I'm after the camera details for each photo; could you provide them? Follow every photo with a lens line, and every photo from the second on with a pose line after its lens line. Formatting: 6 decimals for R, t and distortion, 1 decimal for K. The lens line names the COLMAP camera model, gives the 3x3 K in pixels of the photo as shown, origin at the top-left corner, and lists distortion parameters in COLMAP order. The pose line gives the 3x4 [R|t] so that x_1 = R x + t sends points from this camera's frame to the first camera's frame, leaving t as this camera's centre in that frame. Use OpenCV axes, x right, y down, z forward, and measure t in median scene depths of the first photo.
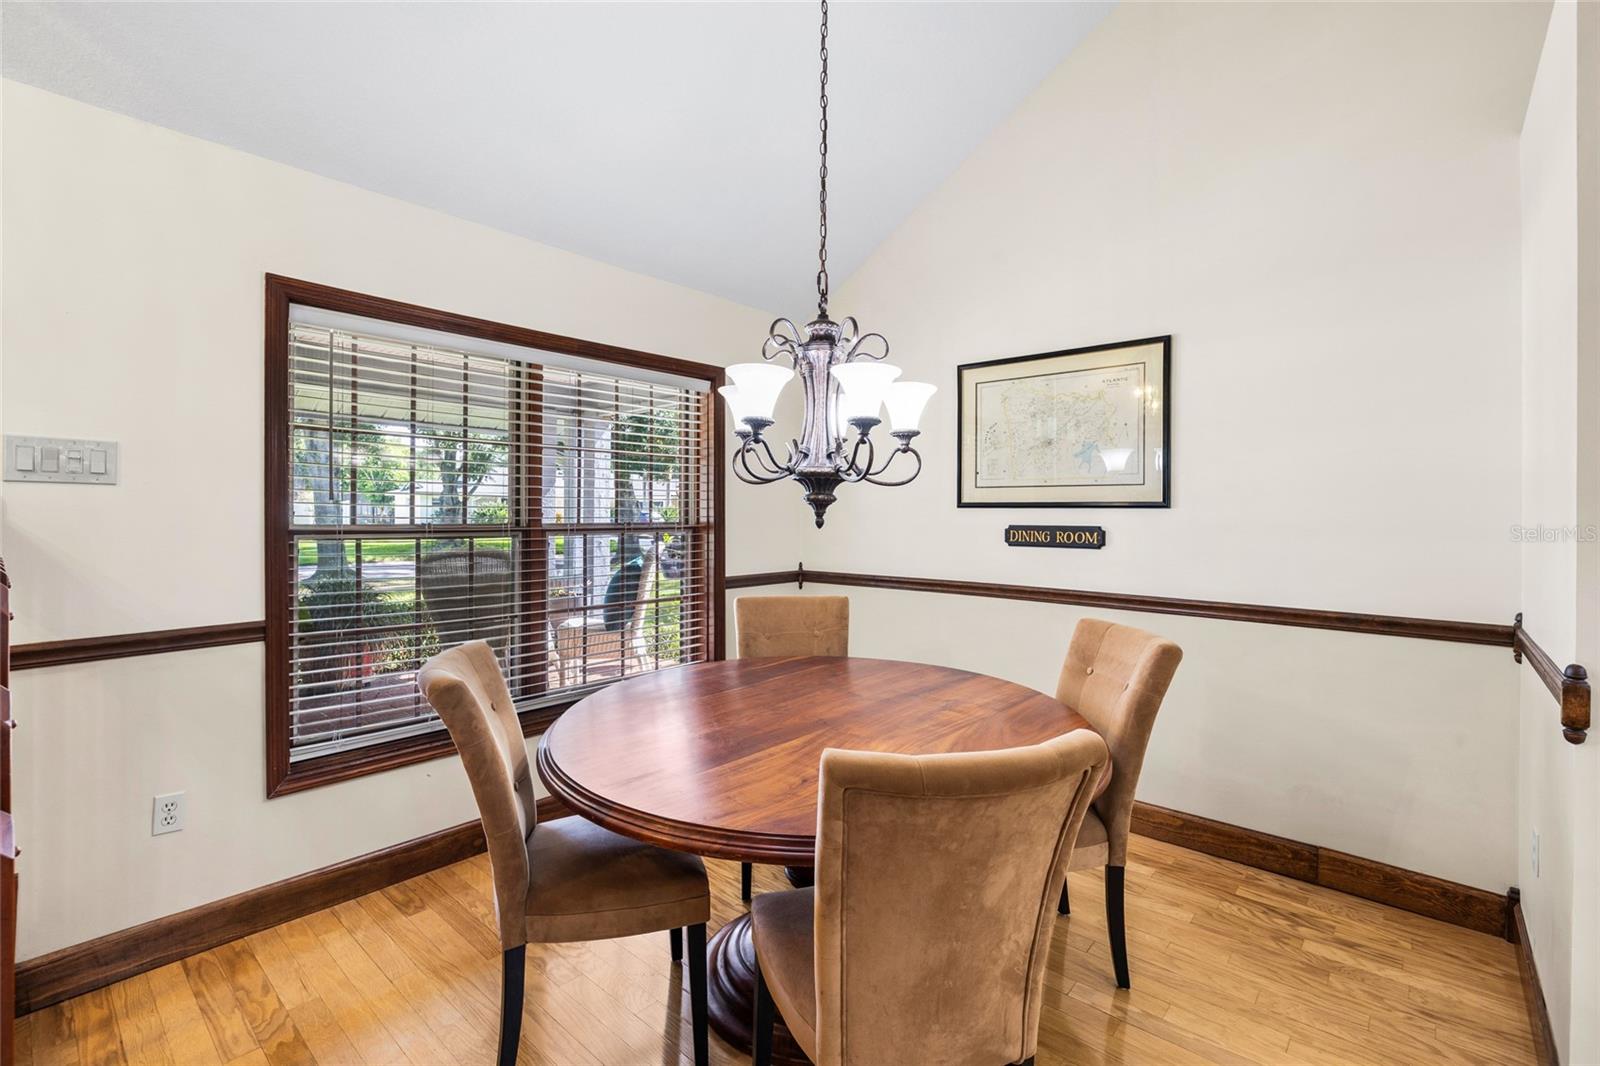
lens RADIAL K [[710.0, 0, 801.4], [0, 710.0, 517.5], [0, 0, 1]] dist [-0.012120, -0.000011]
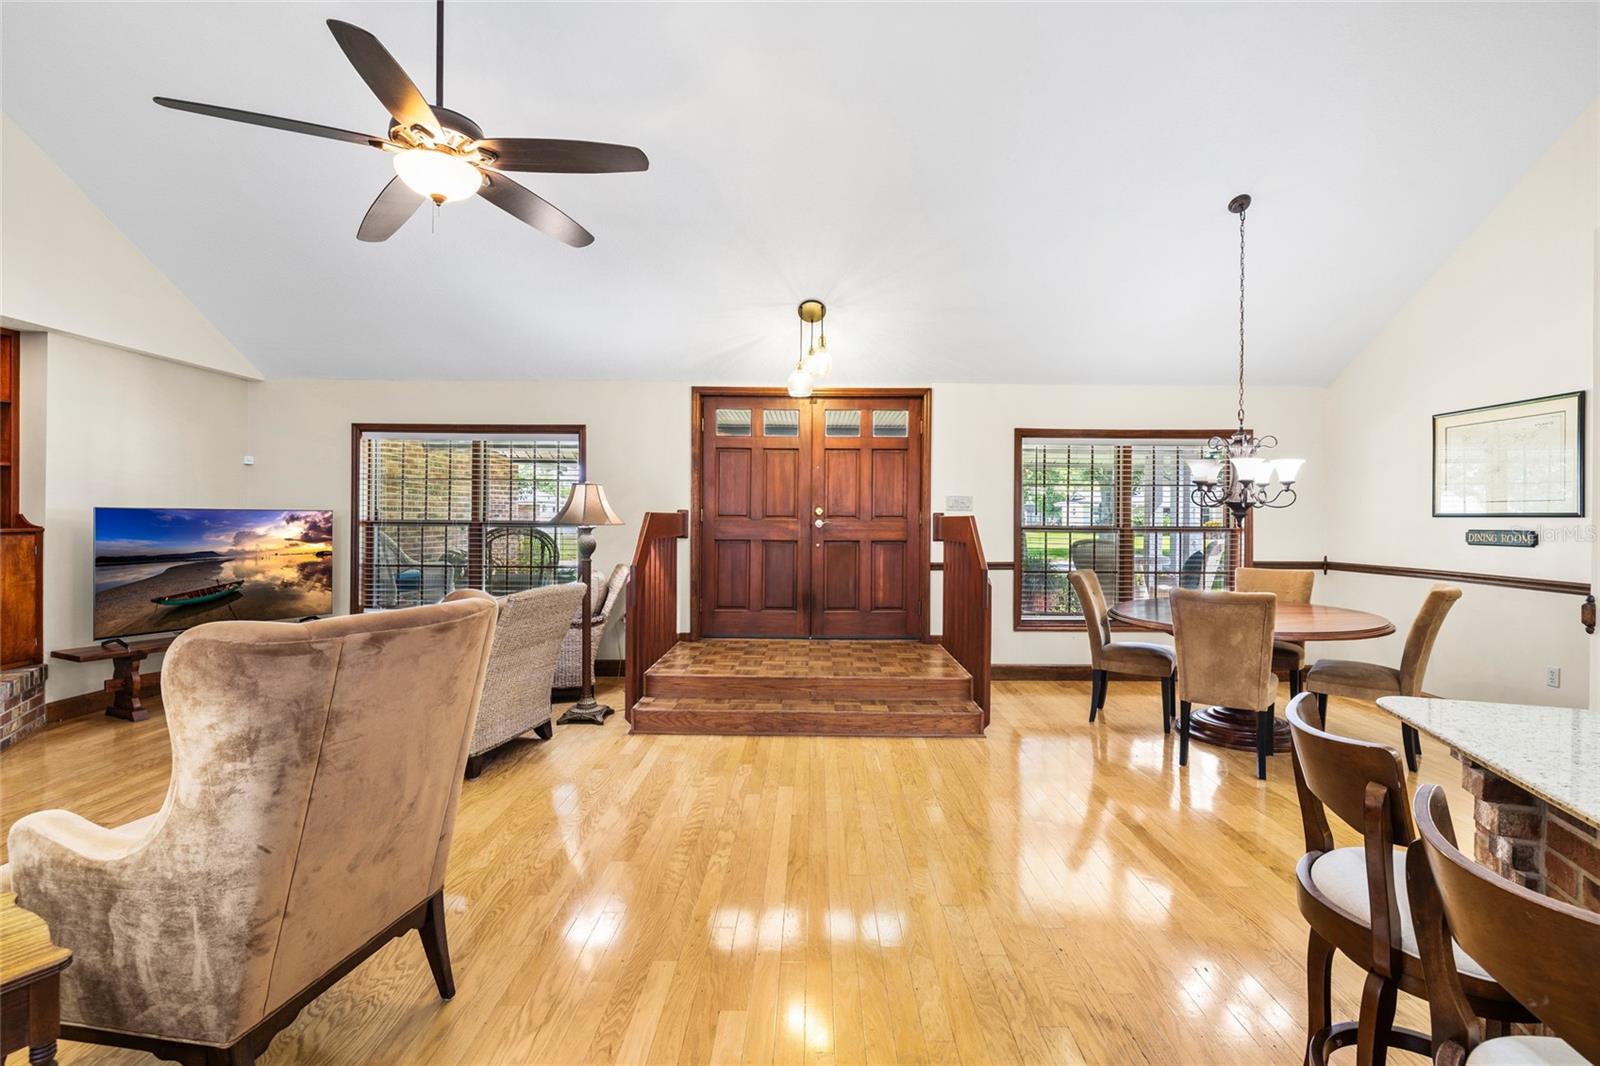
lens RADIAL K [[745.8, 0, 802.2], [0, 745.8, 508.5], [0, 0, 1]] dist [0.000640, 0.000175]
pose [[0.654602, -0.011665, -0.755884, 0.617406], [-0.005899, 0.999772, -0.020537, 0.007853], [0.755951, 0.017902, 0.654384, -1.067182]]
